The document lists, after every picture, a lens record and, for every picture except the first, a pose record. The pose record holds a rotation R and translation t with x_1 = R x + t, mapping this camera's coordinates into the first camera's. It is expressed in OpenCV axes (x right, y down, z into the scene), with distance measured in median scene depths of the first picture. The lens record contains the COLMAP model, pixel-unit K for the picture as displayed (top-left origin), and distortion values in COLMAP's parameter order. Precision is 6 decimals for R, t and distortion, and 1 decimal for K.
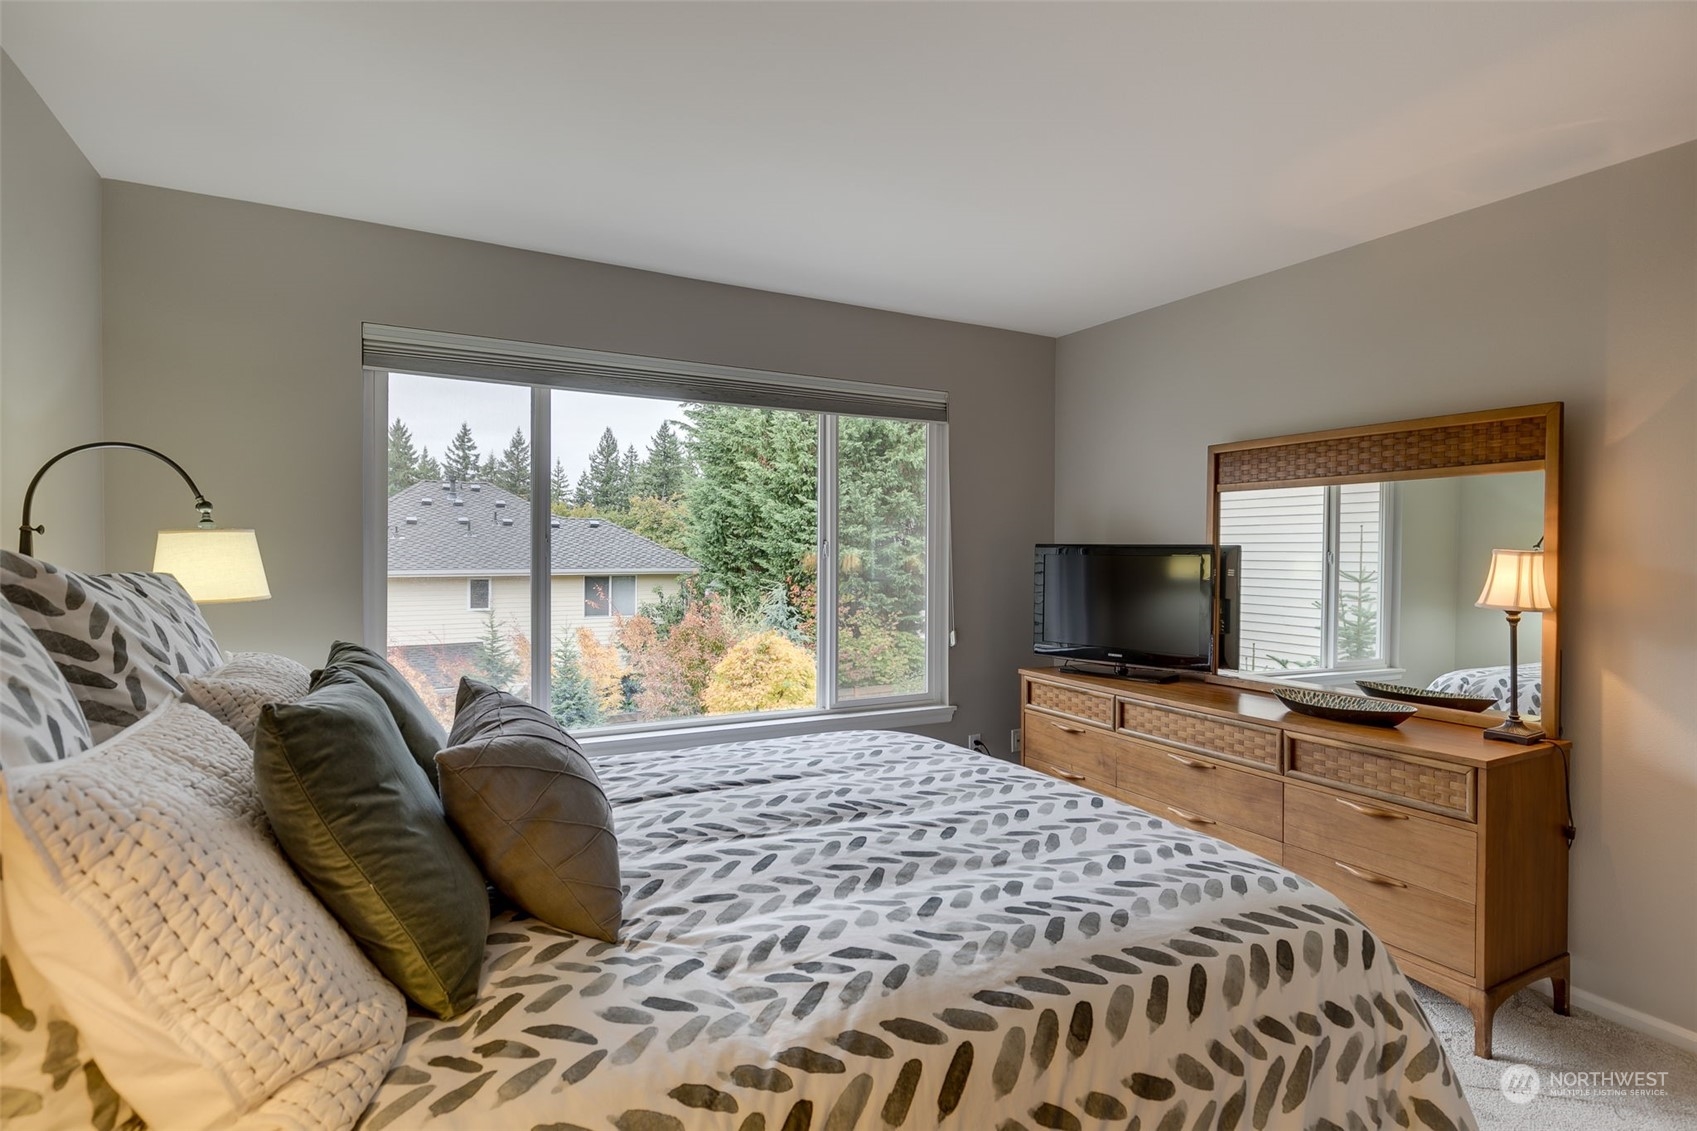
lens RADIAL K [[841.4, 0, 853.7], [0, 841.4, 548.2], [0, 0, 1]] dist [-0.001214, -0.000241]
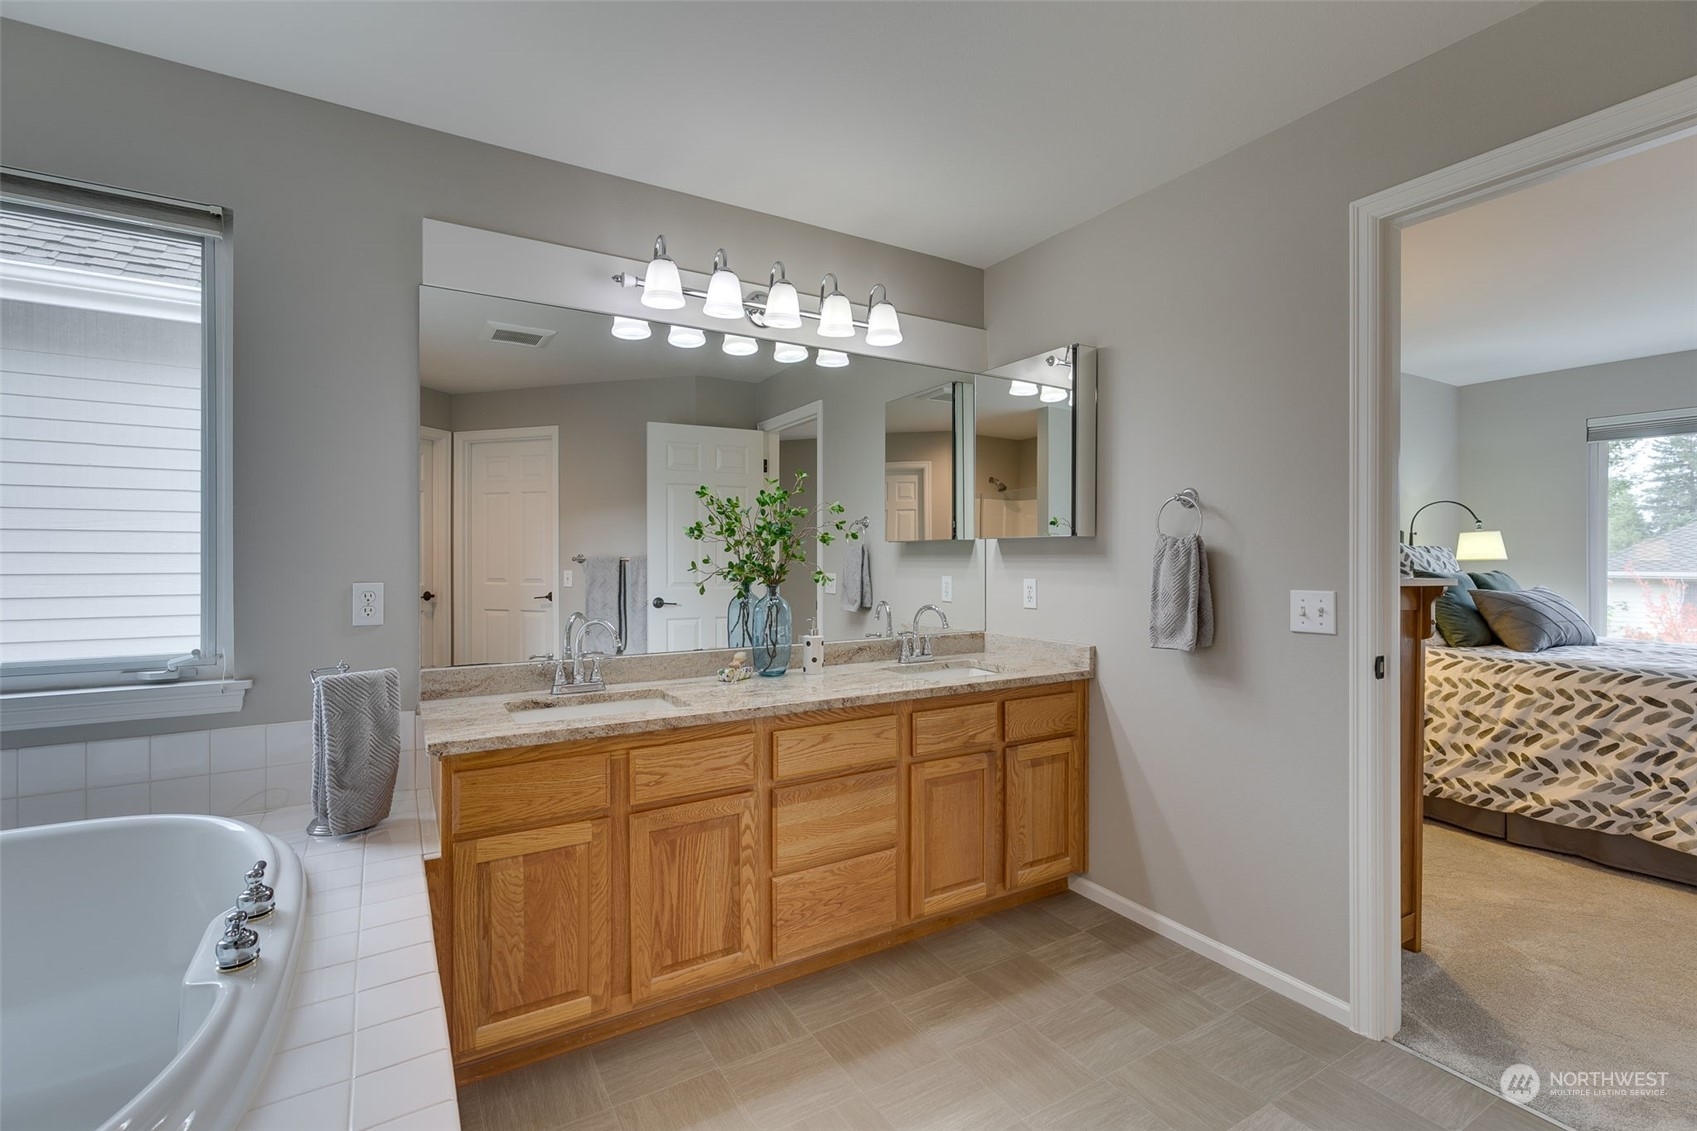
lens RADIAL K [[774.1, 0, 850.6], [0, 774.1, 558.4], [0, 0, 1]] dist [0.001889, 0.000215]
pose [[0.032723, -0.003656, -0.999458, 1.478869], [0.005685, 0.999978, -0.003472, 0.054641], [0.999448, -0.005569, 0.032743, -0.950661]]
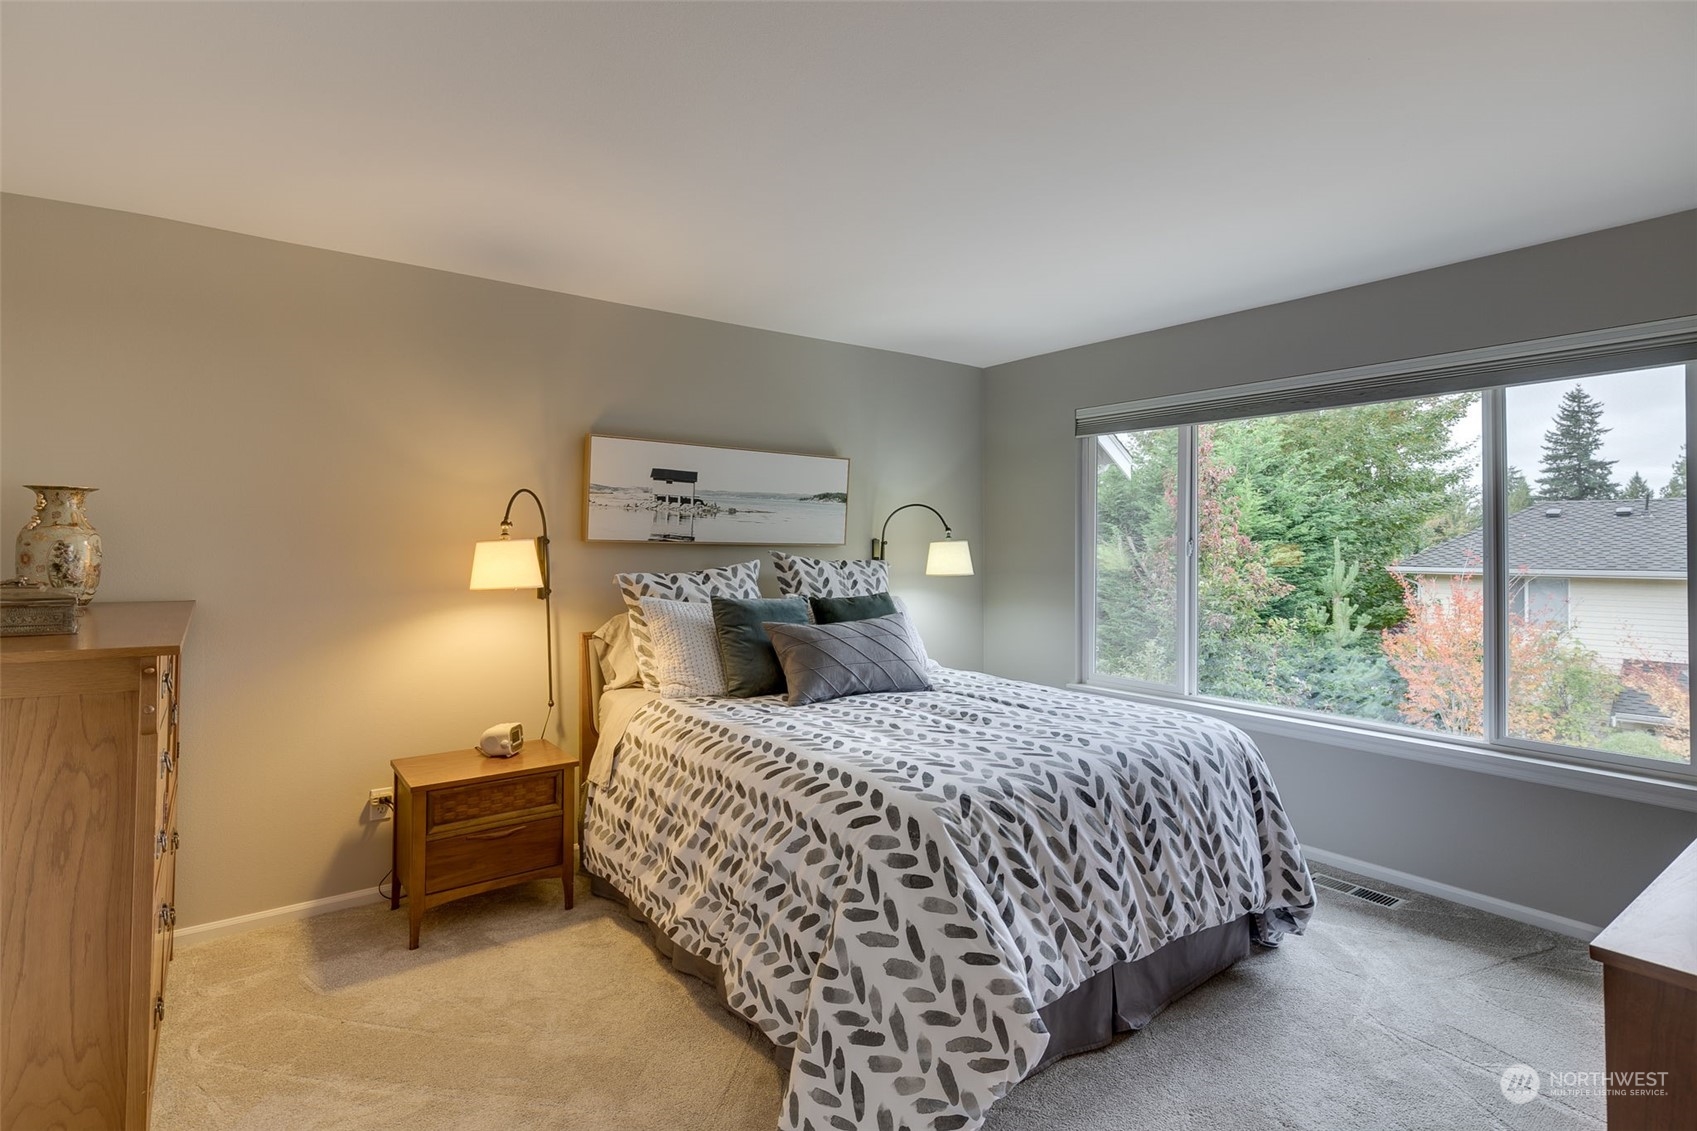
lens RADIAL K [[841.4, 0, 853.7], [0, 841.4, 548.2], [0, 0, 1]] dist [-0.001214, -0.000241]
pose [[0.136955, -0.001890, -0.990575, 1.278846], [0.004969, 0.999987, -0.001221, -0.004101], [0.990565, -0.004755, 0.136962, 0.477817]]
